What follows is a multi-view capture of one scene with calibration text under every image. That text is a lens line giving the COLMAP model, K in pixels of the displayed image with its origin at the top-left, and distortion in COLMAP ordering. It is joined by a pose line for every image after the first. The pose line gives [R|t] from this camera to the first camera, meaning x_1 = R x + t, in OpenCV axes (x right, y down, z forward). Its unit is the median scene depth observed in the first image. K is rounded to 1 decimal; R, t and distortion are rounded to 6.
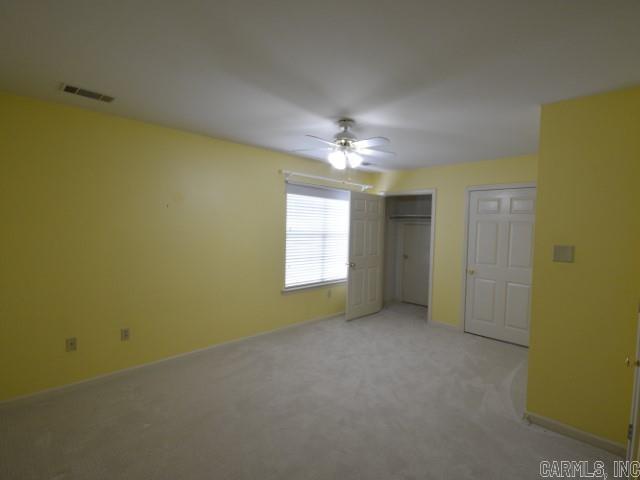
lens RADIAL K [[320.7, 0, 319.9], [0, 320.7, 238.3], [0, 0, 1]] dist [0.002087, -0.001065]
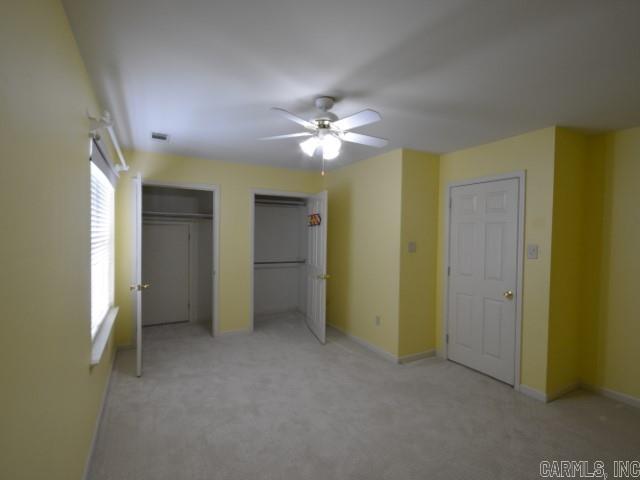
lens RADIAL K [[320.7, 0, 320.7], [0, 320.7, 241.9], [0, 0, 1]] dist [0.002087, -0.001065]
pose [[0.278910, -0.051083, 0.958958, -0.425515], [0.030456, 0.998552, 0.044334, -0.029150], [-0.959834, 0.016841, 0.280062, 0.482774]]
